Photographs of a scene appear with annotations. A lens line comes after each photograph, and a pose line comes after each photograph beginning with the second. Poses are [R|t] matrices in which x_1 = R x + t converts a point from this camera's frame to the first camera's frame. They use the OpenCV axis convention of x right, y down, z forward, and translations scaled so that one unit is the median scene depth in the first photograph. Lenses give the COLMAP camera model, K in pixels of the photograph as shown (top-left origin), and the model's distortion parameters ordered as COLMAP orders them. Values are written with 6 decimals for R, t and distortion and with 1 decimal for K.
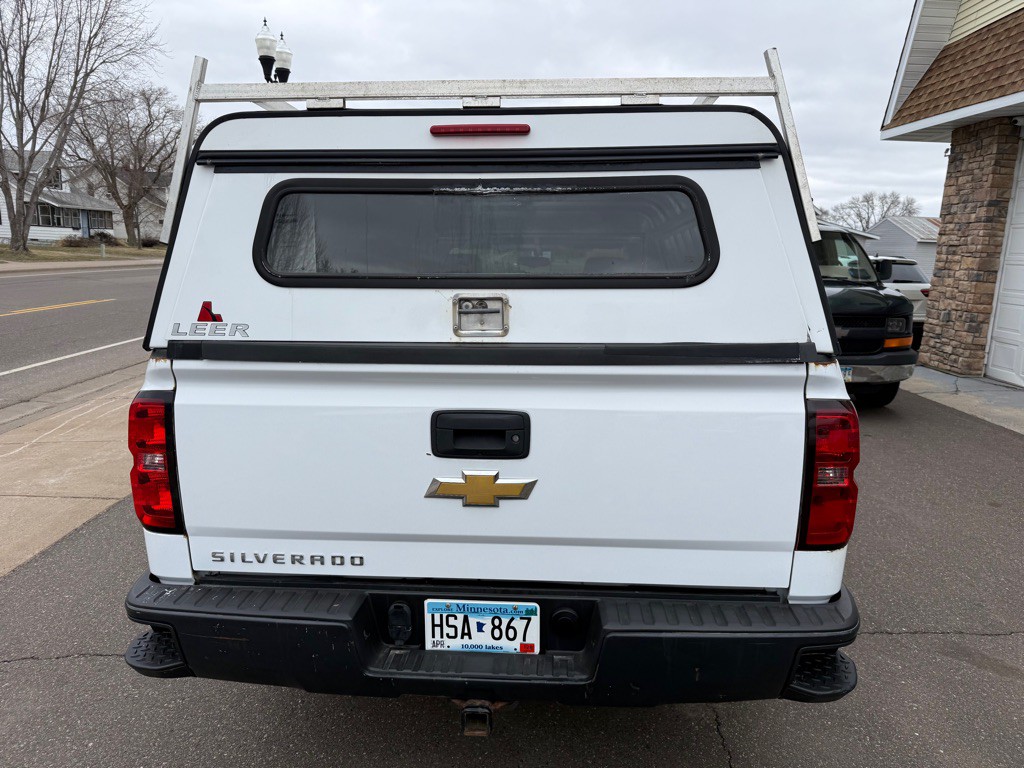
lens RADIAL K [[724.5, 0, 510.1], [0, 724.5, 387.8], [0, 0, 1]] dist [0.039438, -0.046511]
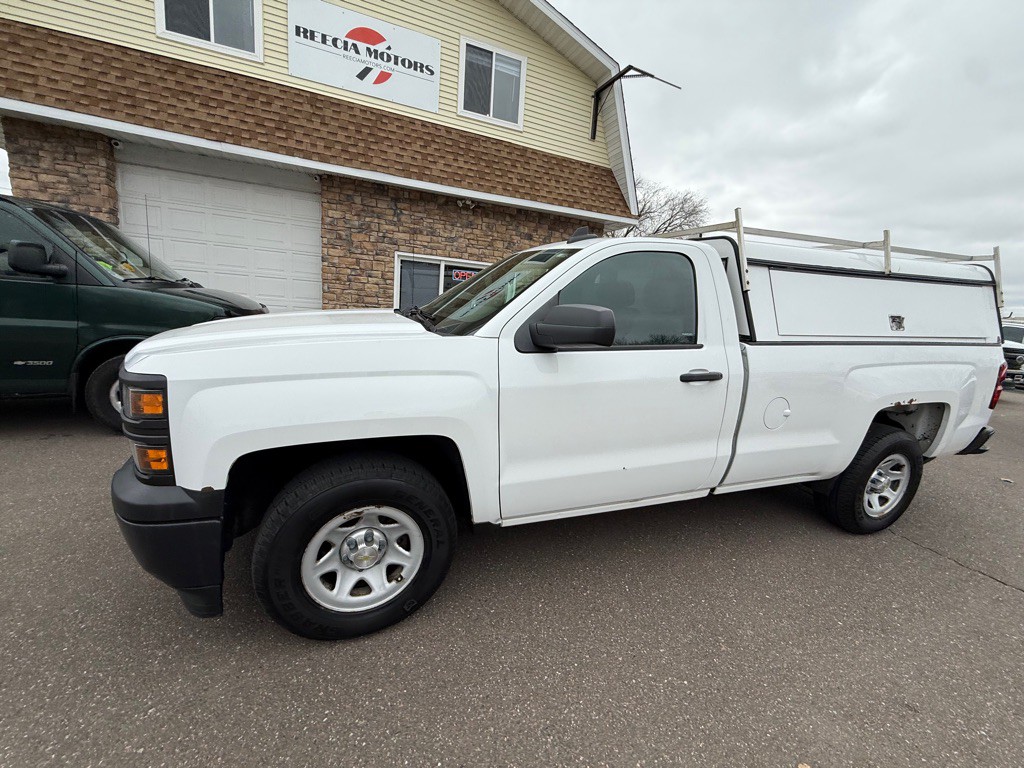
lens RADIAL K [[406.7, 0, 509.5], [0, 406.7, 382.6], [0, 0, 1]] dist [0.000195, -0.000643]
pose [[-0.389683, -0.221031, 0.894032, -0.230613], [0.092557, 0.956457, 0.276807, -0.105460], [-0.916286, 0.190616, -0.352258, 0.666086]]
